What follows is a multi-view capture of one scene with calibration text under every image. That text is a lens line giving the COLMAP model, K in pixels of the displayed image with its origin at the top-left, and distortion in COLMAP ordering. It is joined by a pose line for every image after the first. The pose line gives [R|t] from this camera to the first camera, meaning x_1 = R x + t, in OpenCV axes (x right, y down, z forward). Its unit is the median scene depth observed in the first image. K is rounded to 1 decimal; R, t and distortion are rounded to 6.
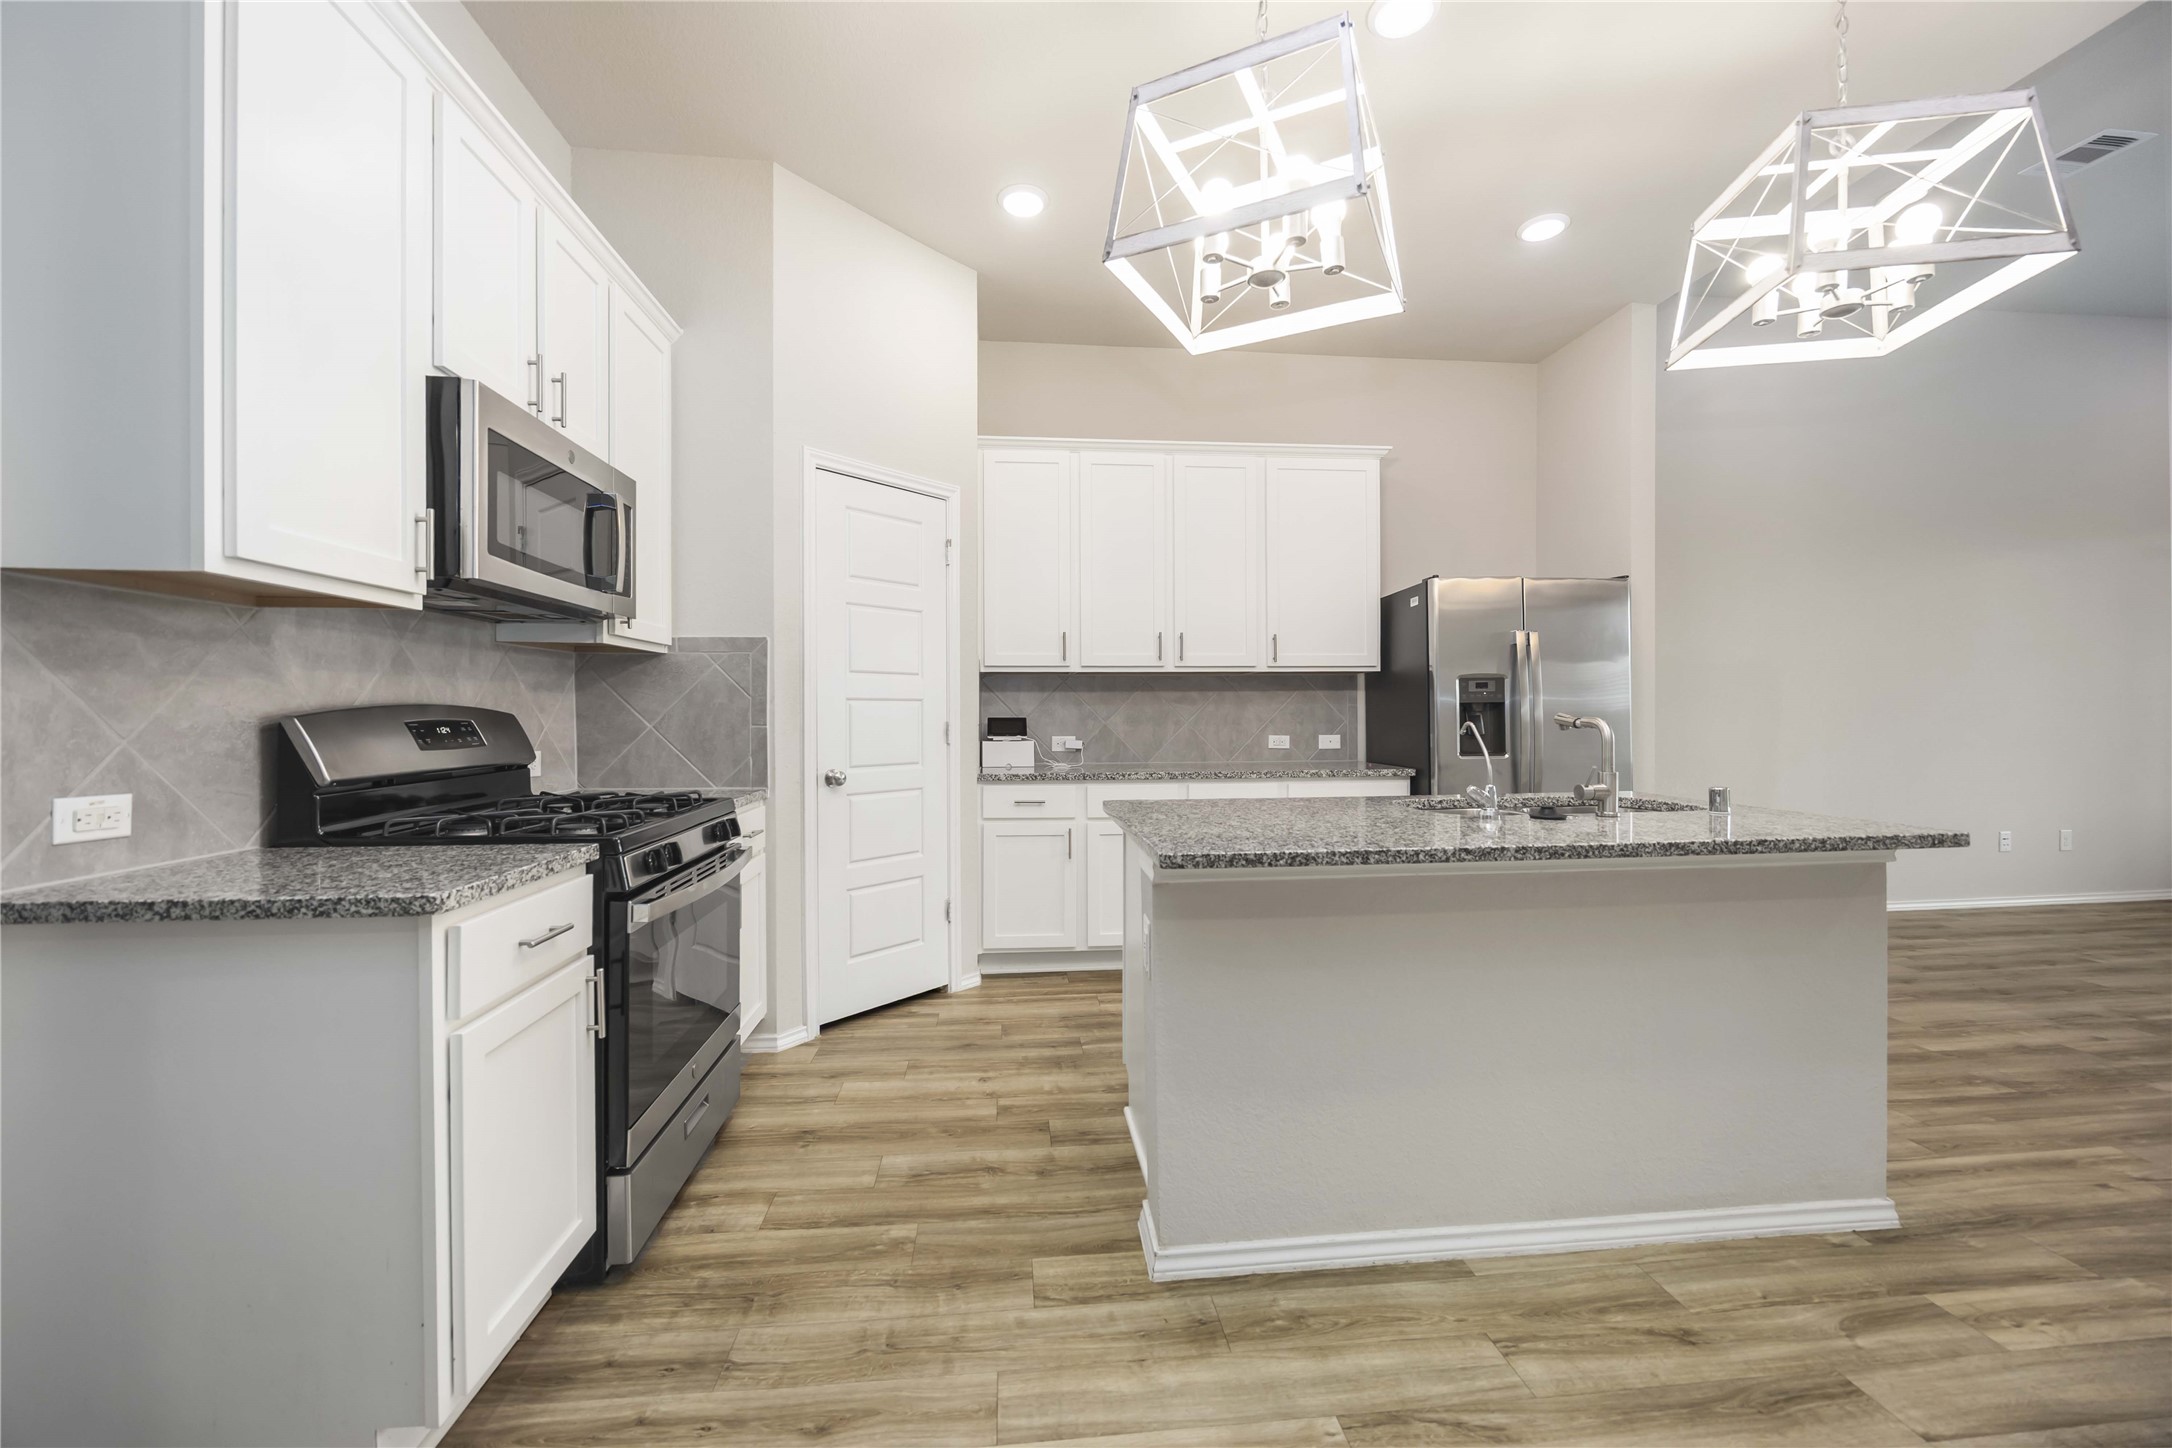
lens RADIAL K [[840.6, 0, 1090.3], [0, 840.6, 722.4], [0, 0, 1]] dist [0.000816, -0.000599]
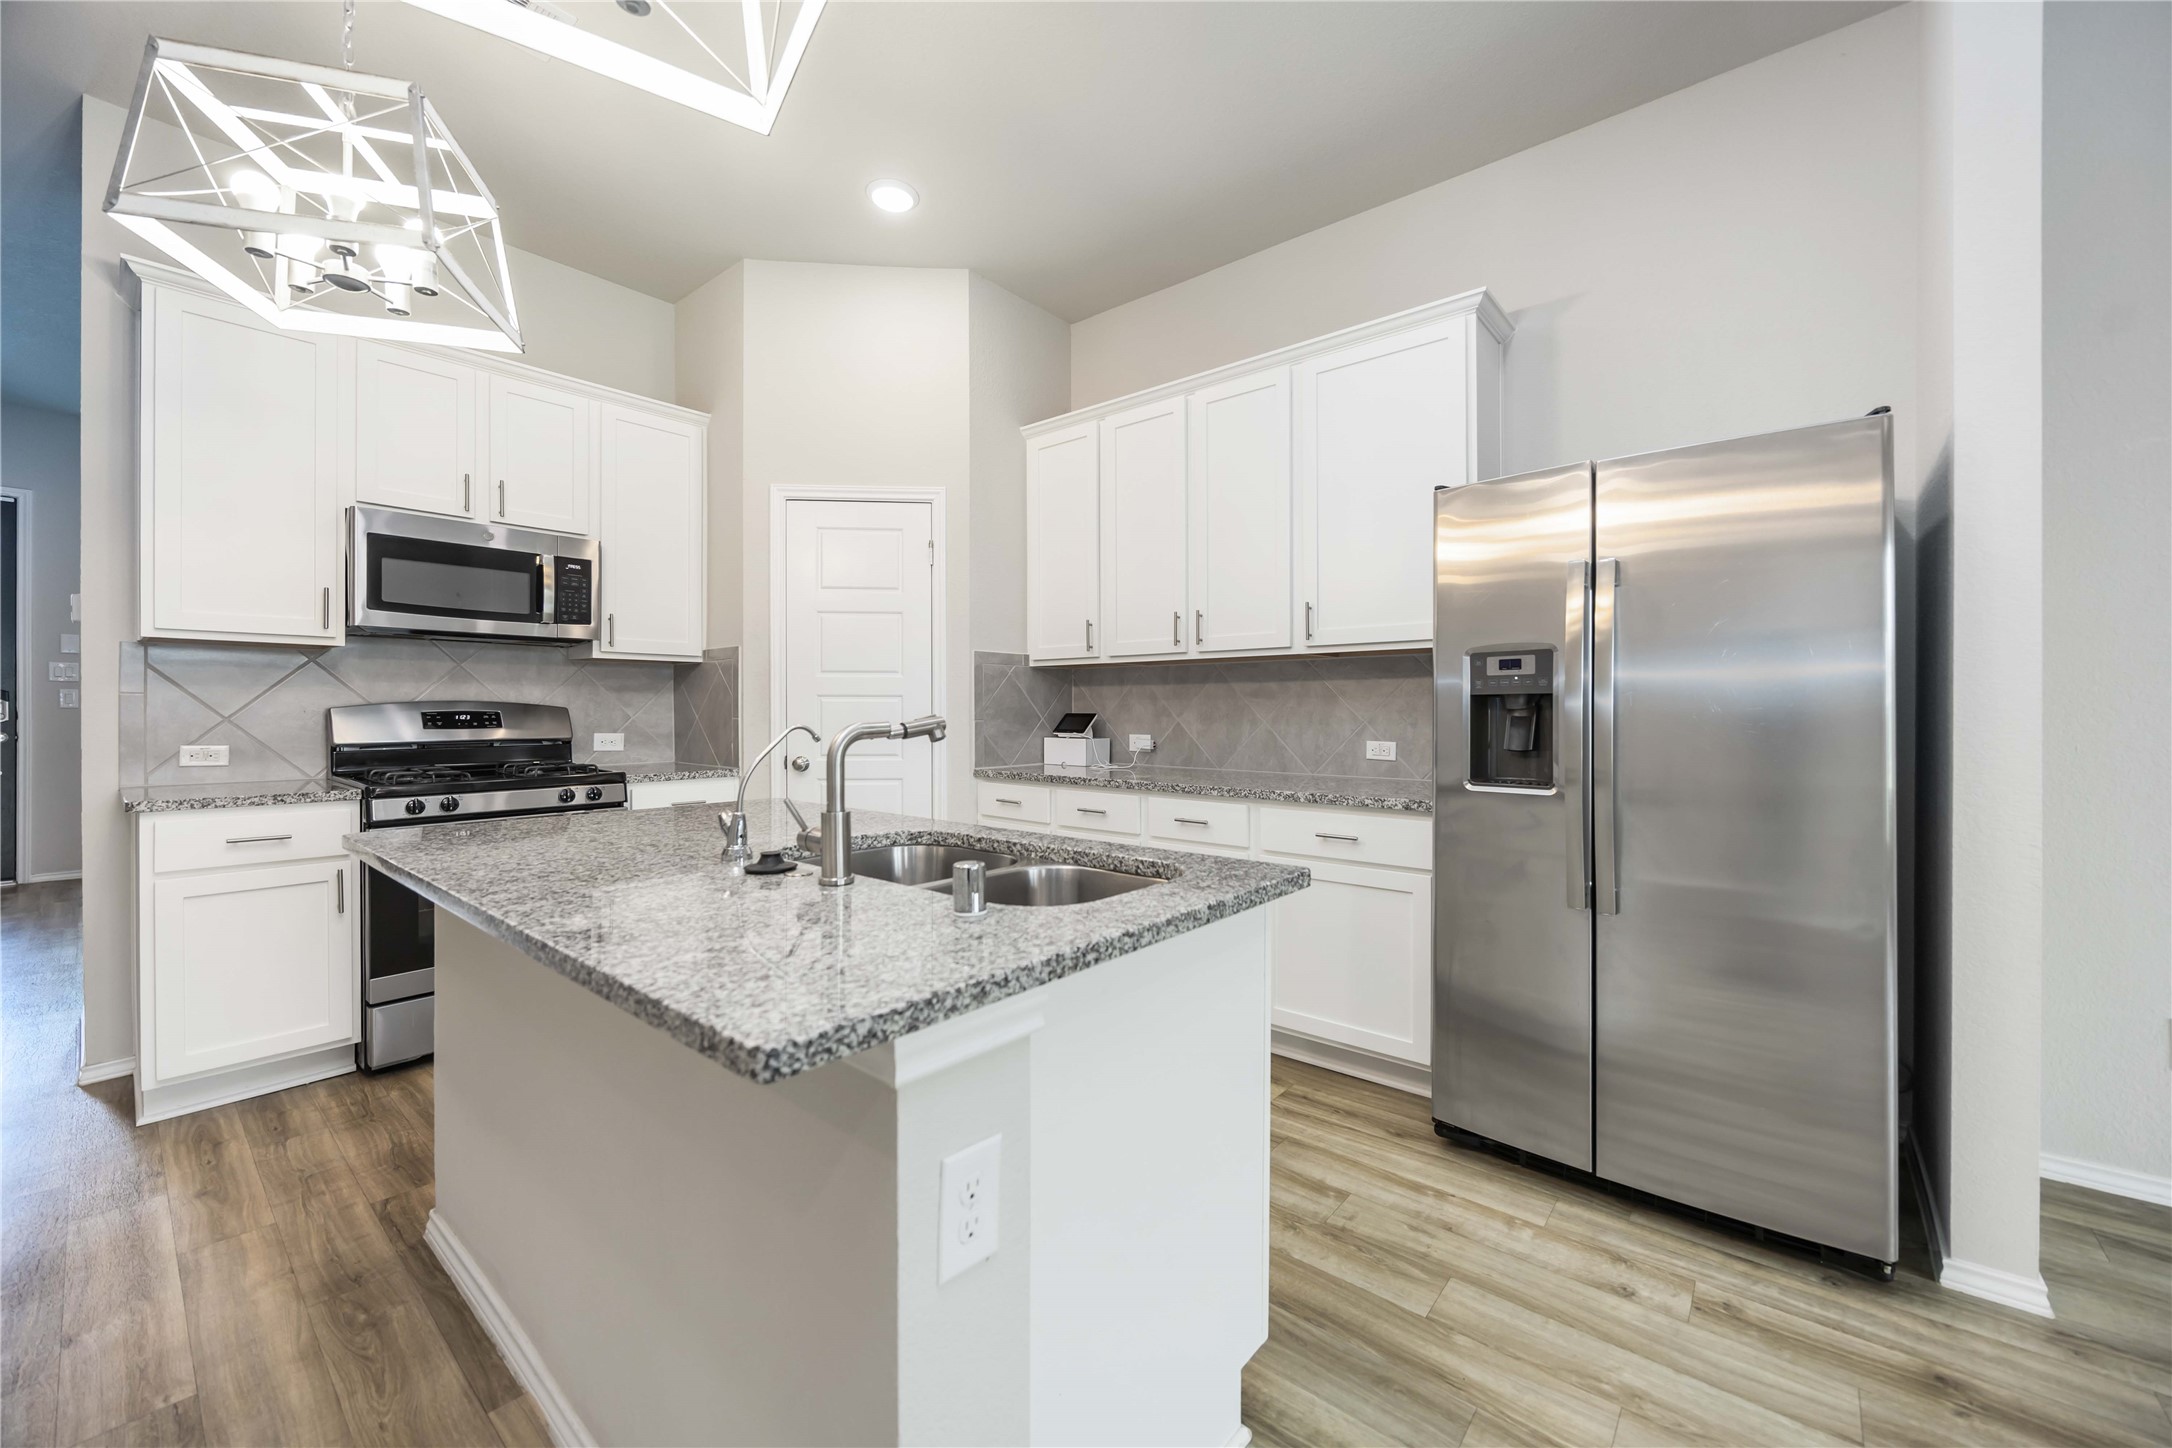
lens RADIAL K [[840.6, 0, 1085.0], [0, 840.6, 705.4], [0, 0, 1]] dist [0.000816, -0.000599]
pose [[0.698611, 0.002127, -0.715499, 0.644924], [-0.011999, 0.999890, -0.008744, -0.007176], [0.715401, 0.014694, 0.698559, 0.378871]]
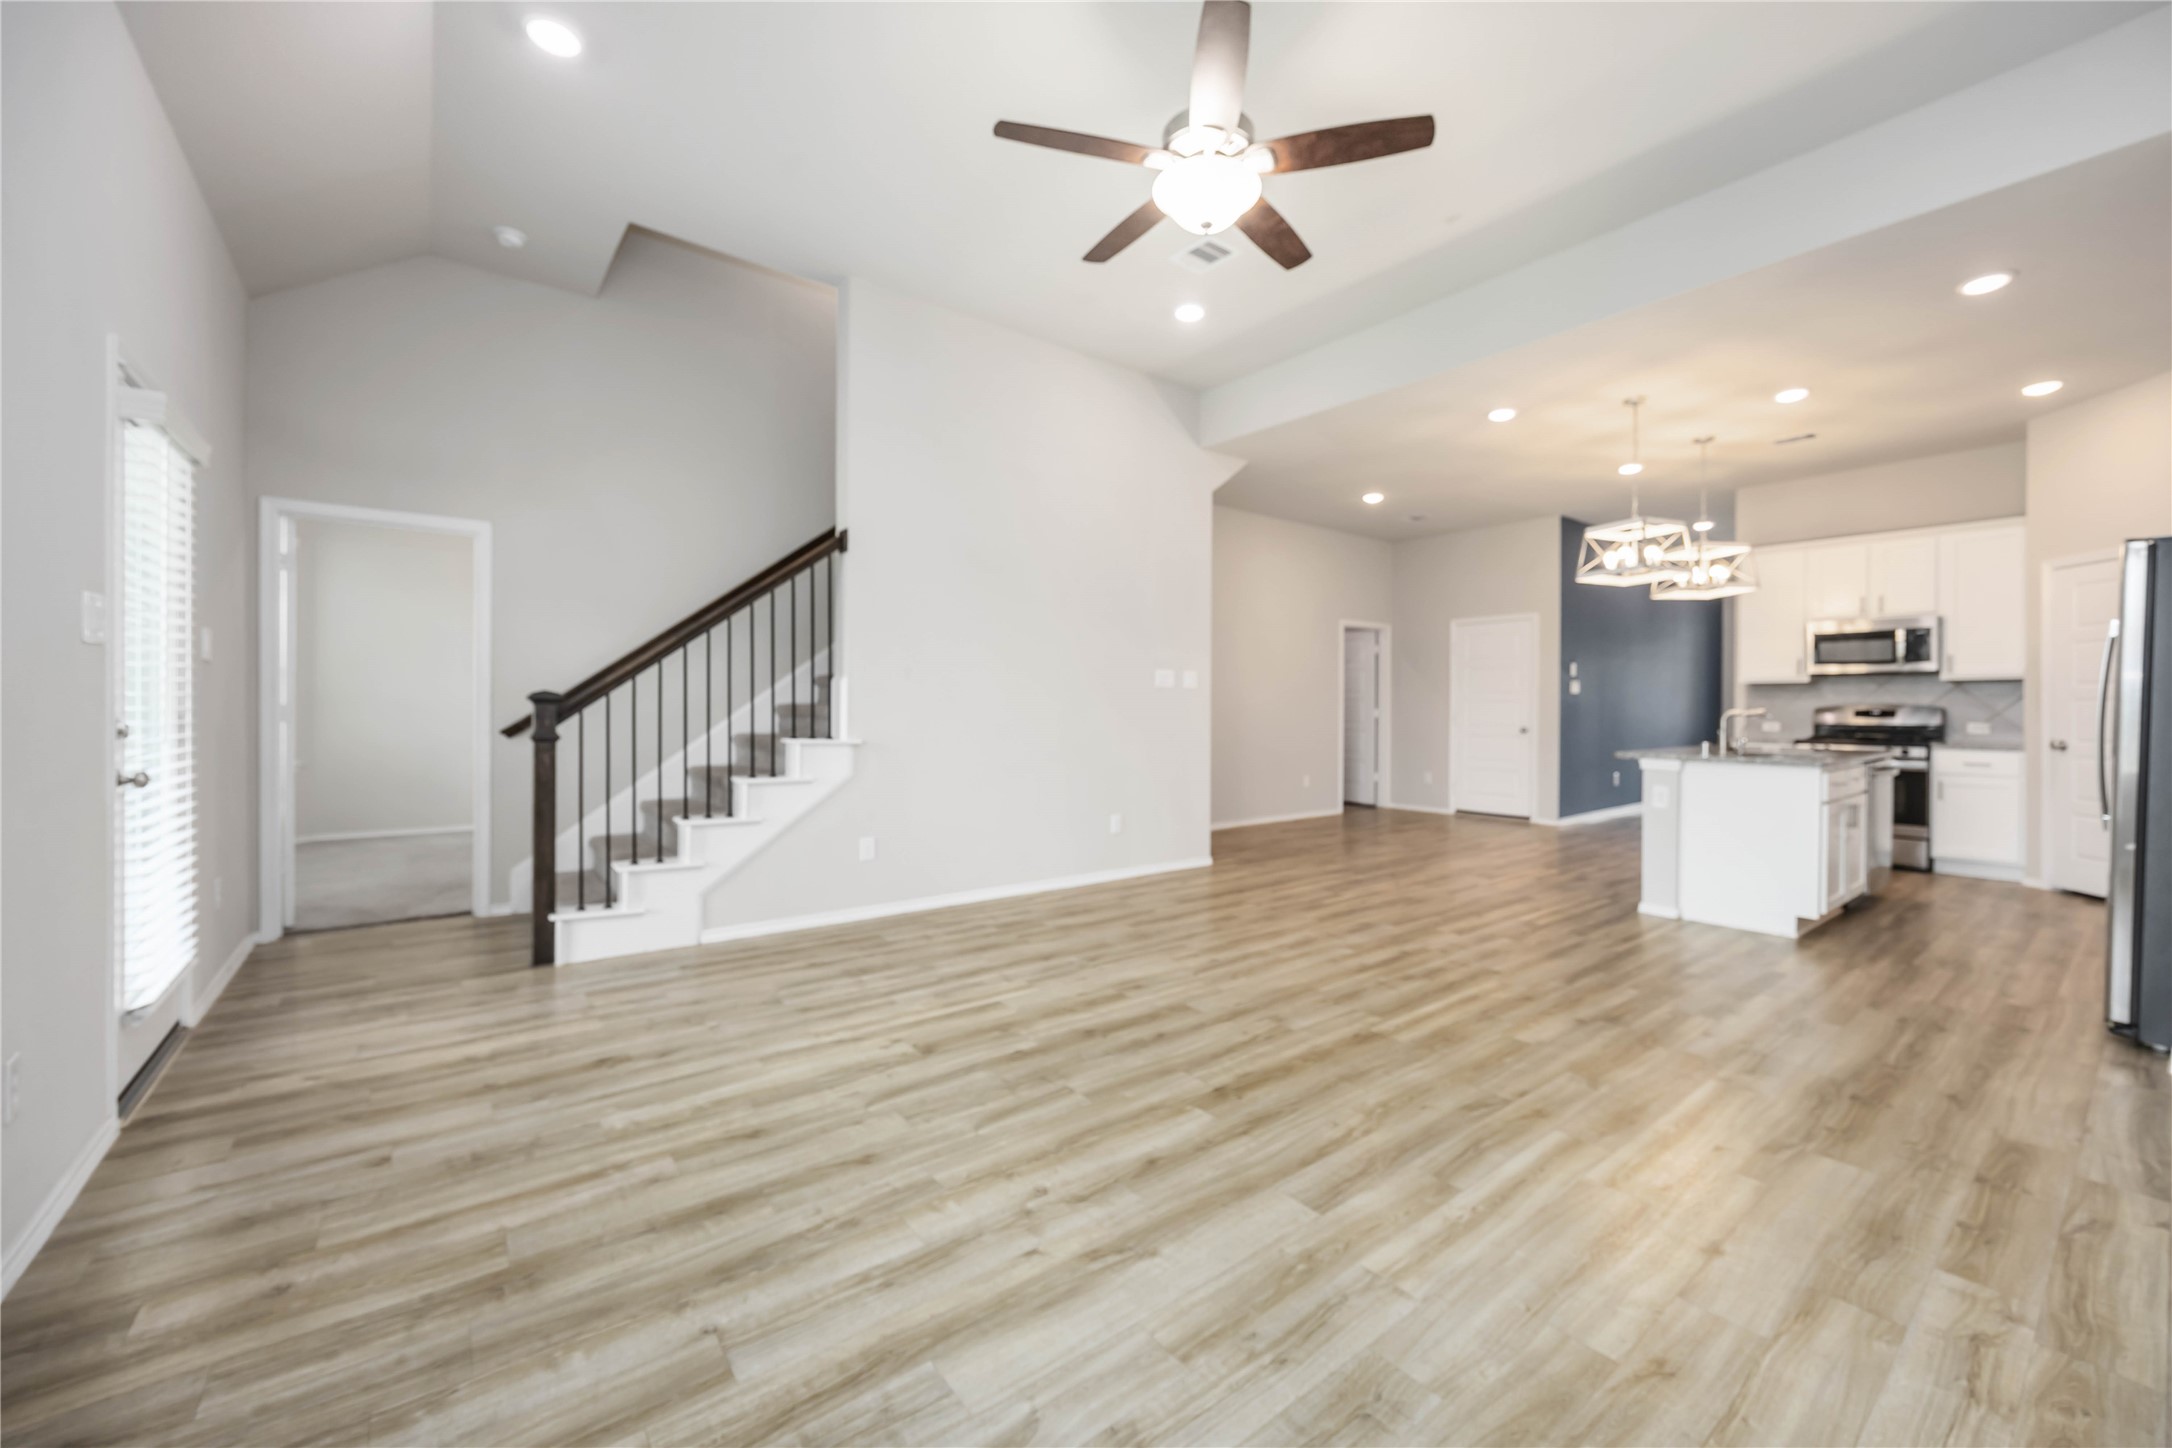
lens RADIAL K [[840.6, 0, 1098.9], [0, 840.6, 709.5], [0, 0, 1]] dist [0.000816, -0.000599]
pose [[-0.843891, 0.004394, -0.536497, 1.873384], [-0.006698, 0.999802, 0.018724, -0.023456], [0.536473, 0.019394, -0.843695, 1.120942]]
